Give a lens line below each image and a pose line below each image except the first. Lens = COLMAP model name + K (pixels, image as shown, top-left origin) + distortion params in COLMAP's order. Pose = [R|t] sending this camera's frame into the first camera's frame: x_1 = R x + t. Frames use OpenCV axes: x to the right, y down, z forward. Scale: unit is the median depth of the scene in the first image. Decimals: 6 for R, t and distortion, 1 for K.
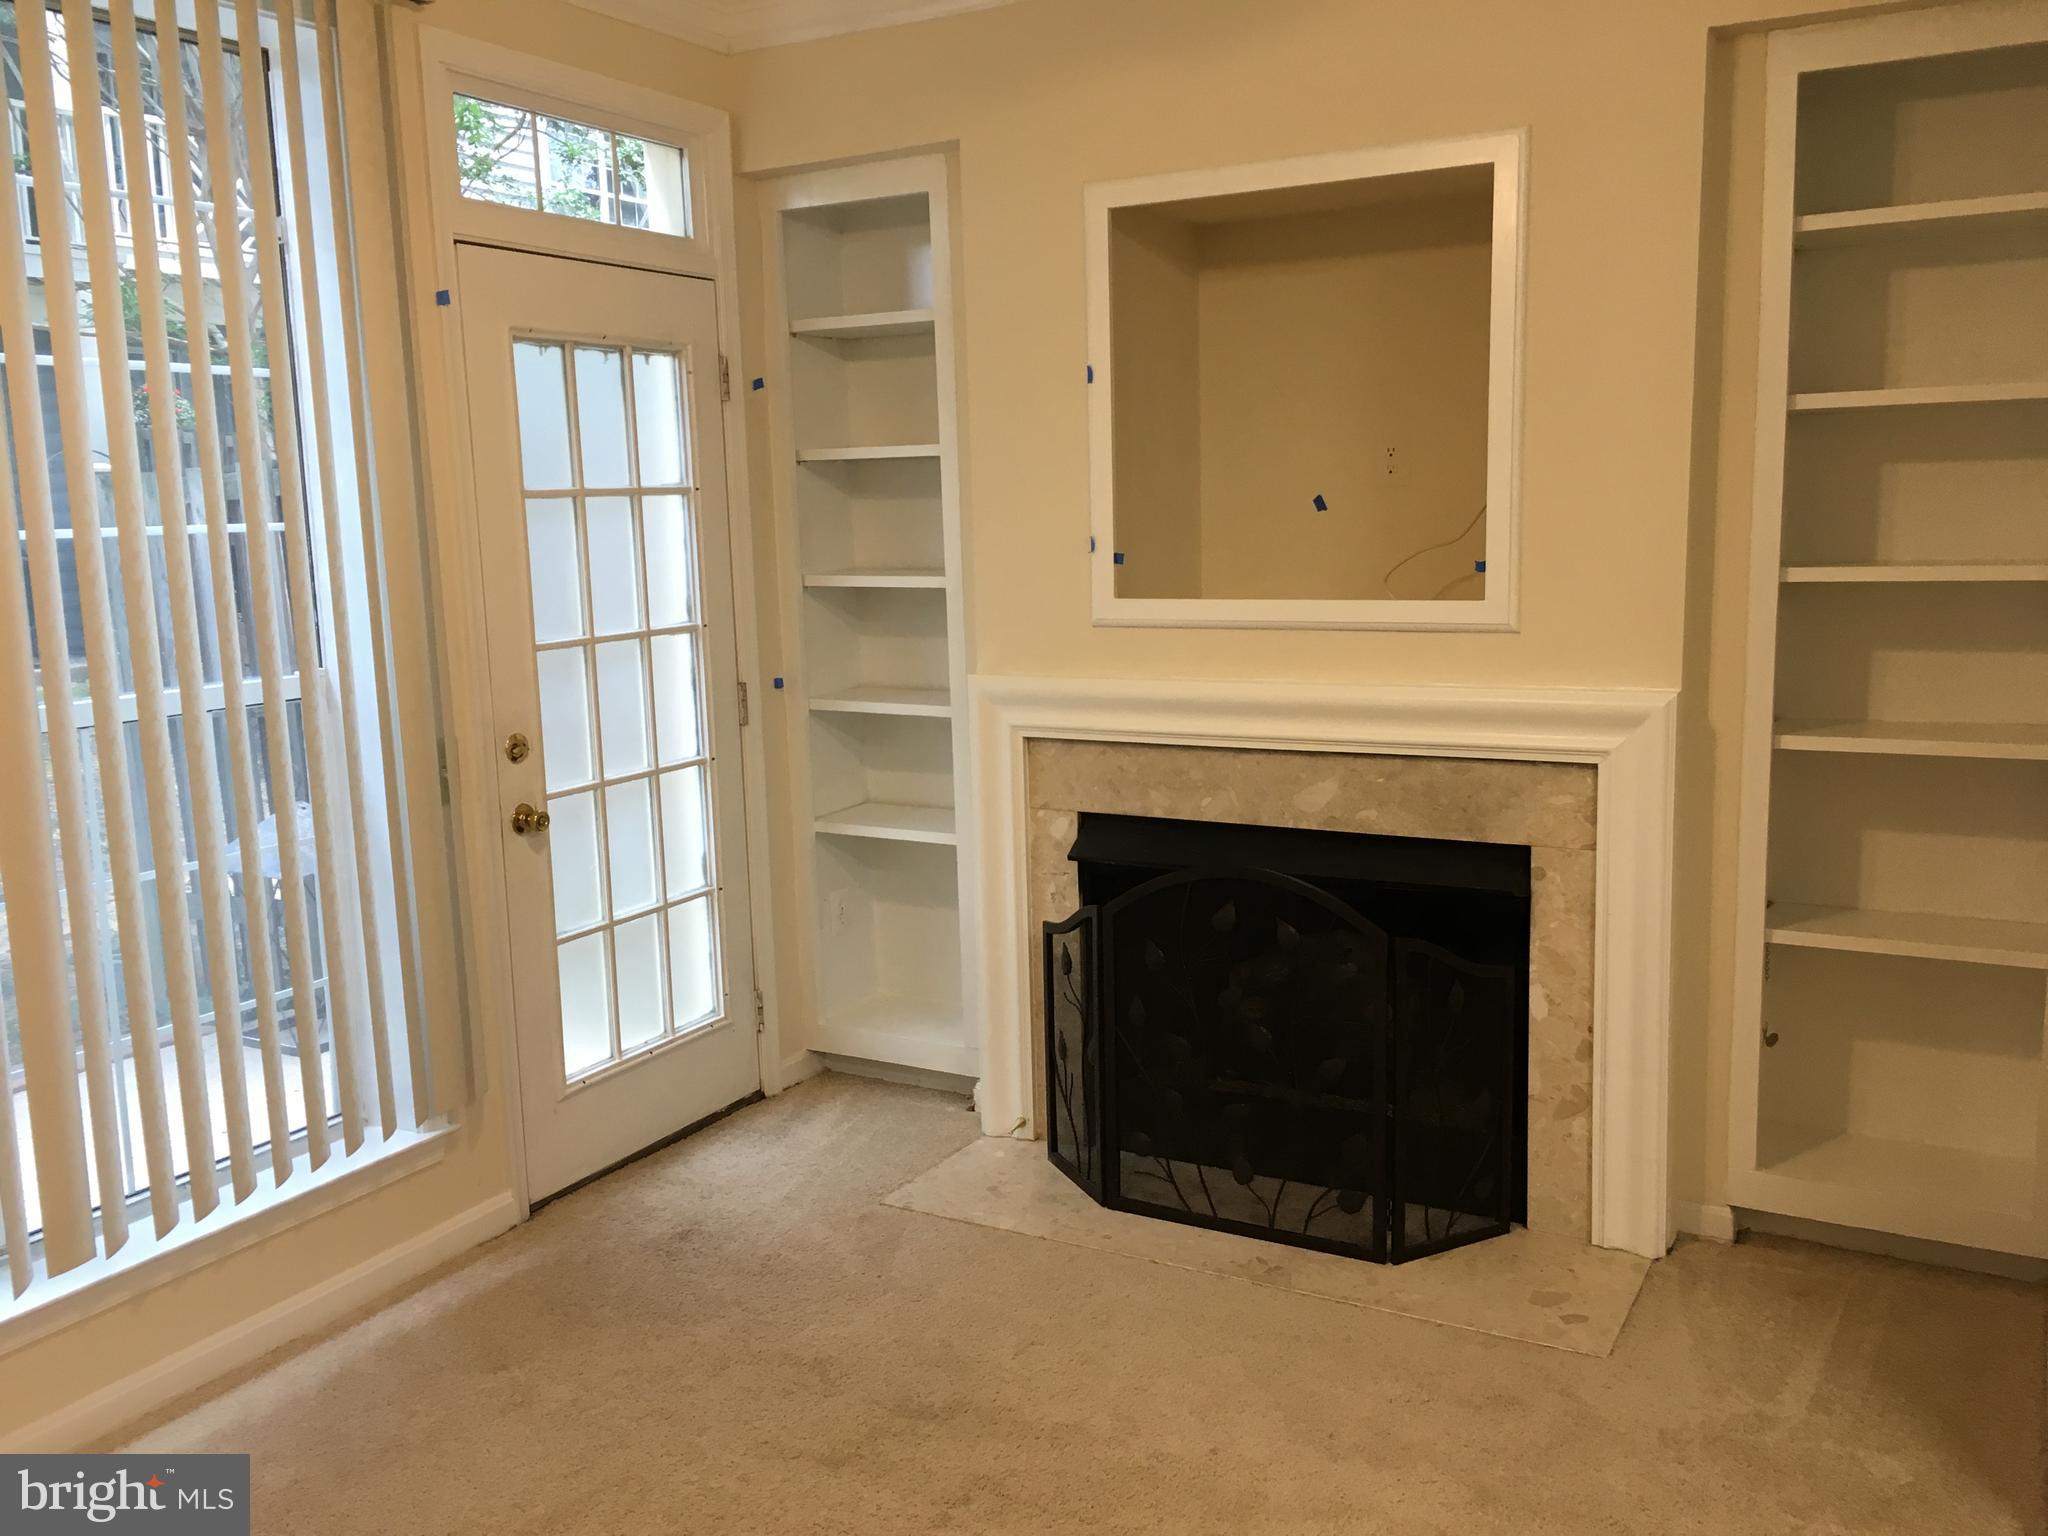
lens RADIAL K [[1739.6, 0, 1024.0], [0, 1739.6, 768.0], [0, 0, 1]] dist [0.067308, -0.076532]
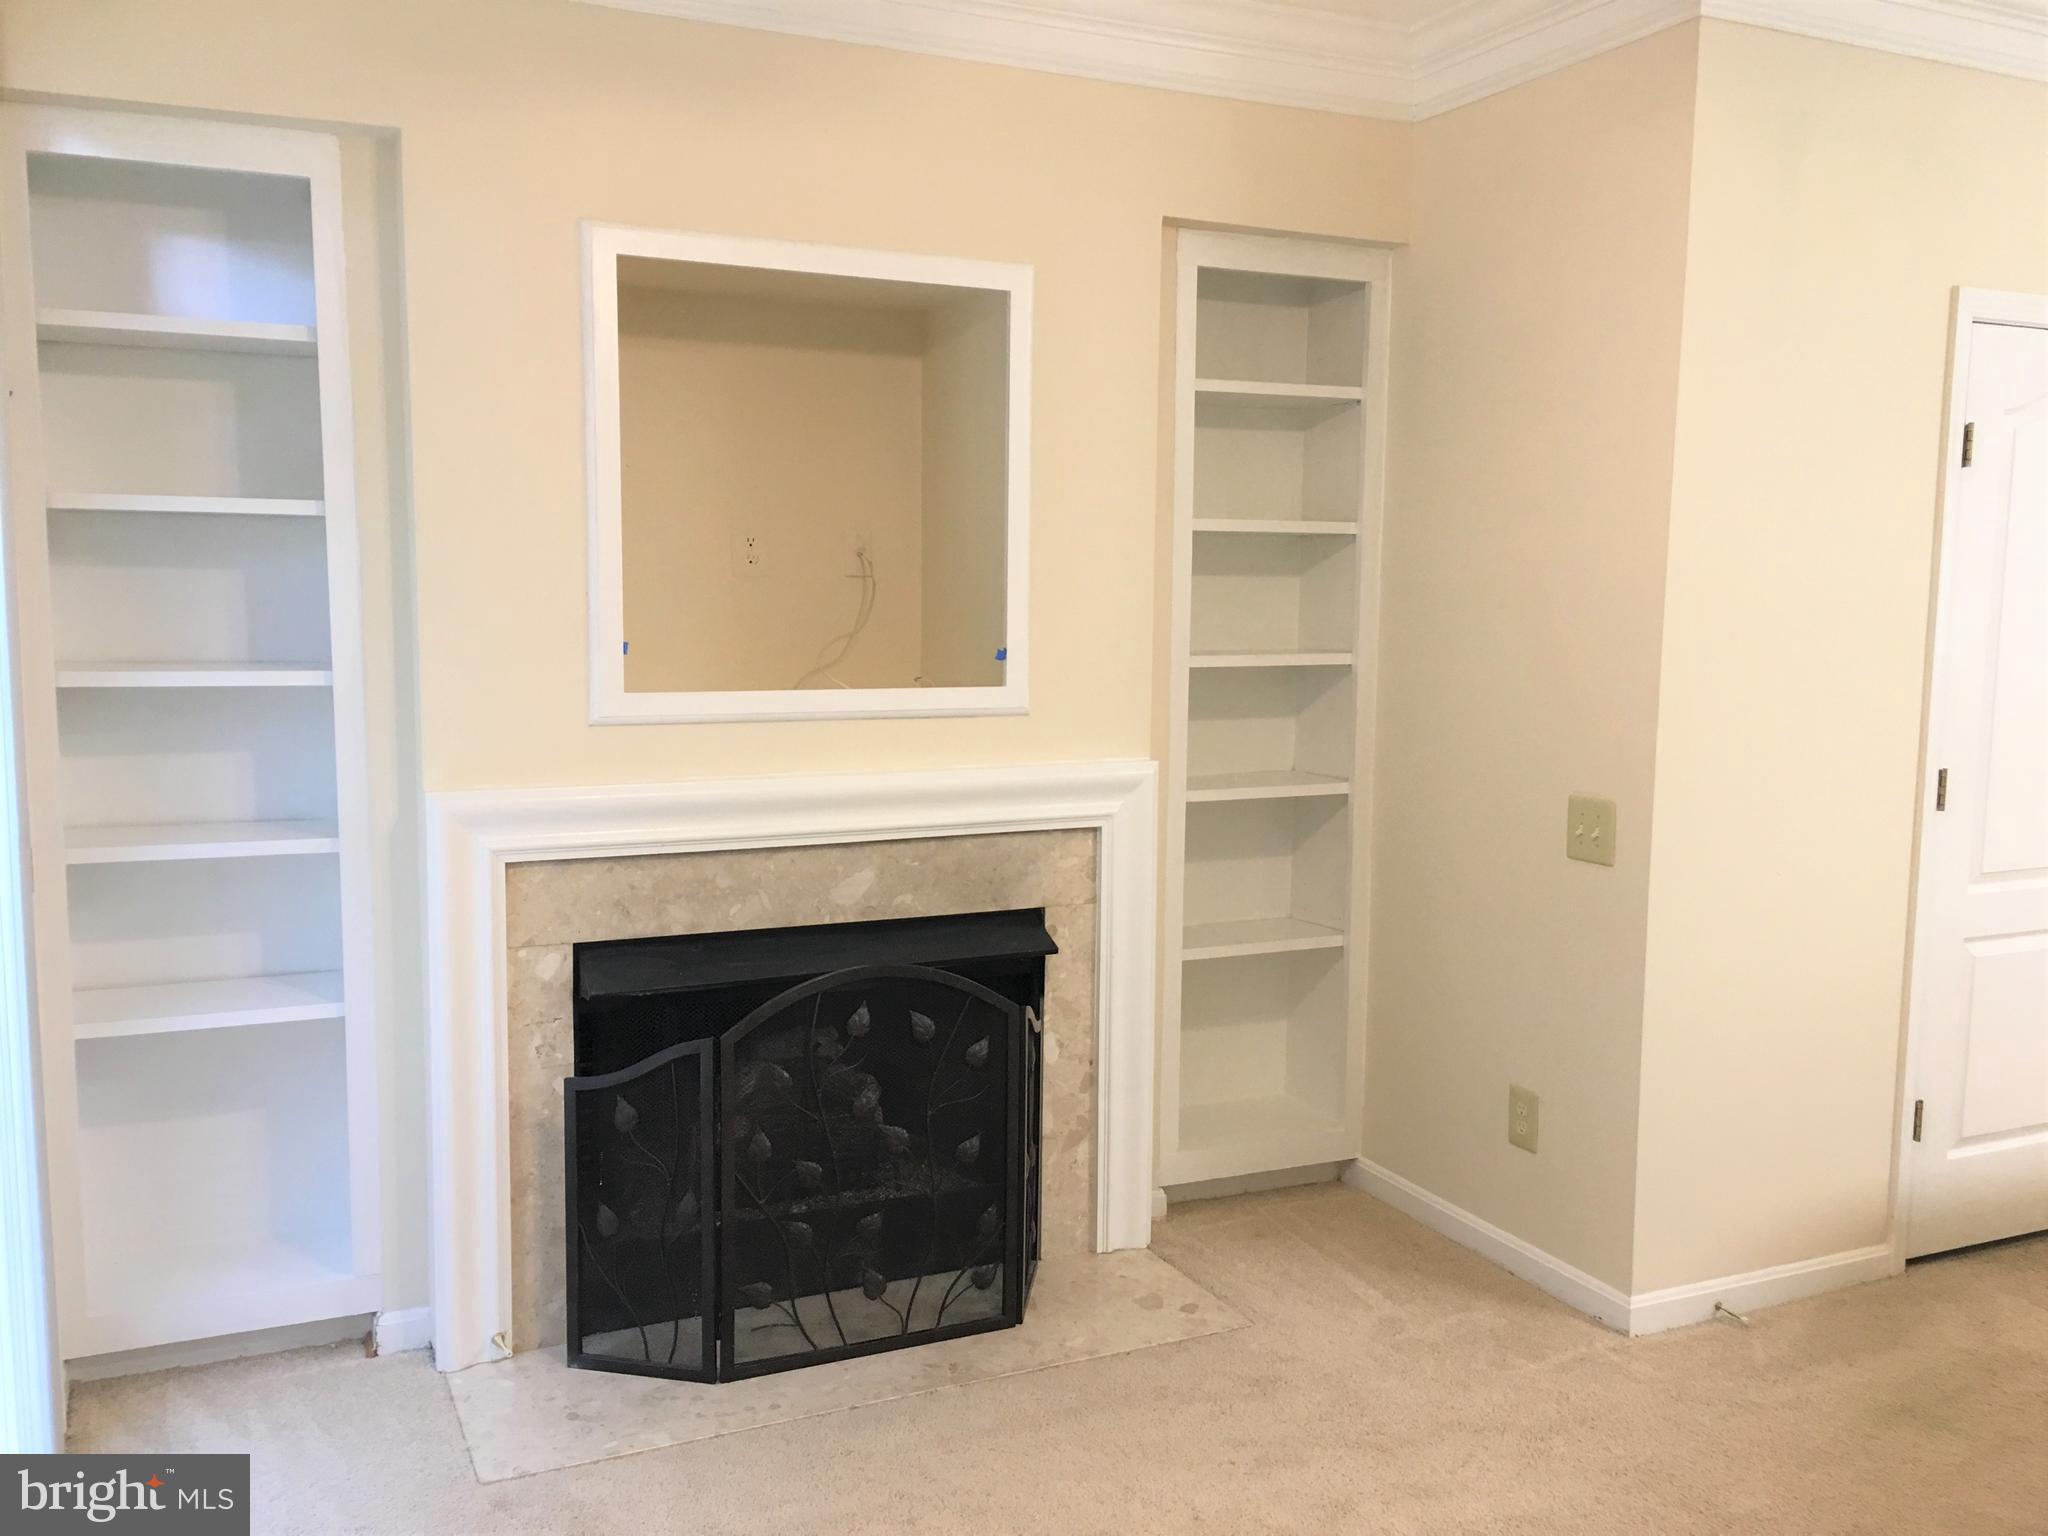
lens RADIAL K [[1739.6, 0, 1024.0], [0, 1739.6, 768.0], [0, 0, 1]] dist [0.067308, -0.076532]
pose [[0.582335, -0.055601, 0.811046, -0.587493], [0.100066, 0.994974, -0.003638, -0.039008], [-0.806767, 0.083277, 0.584972, 0.350017]]
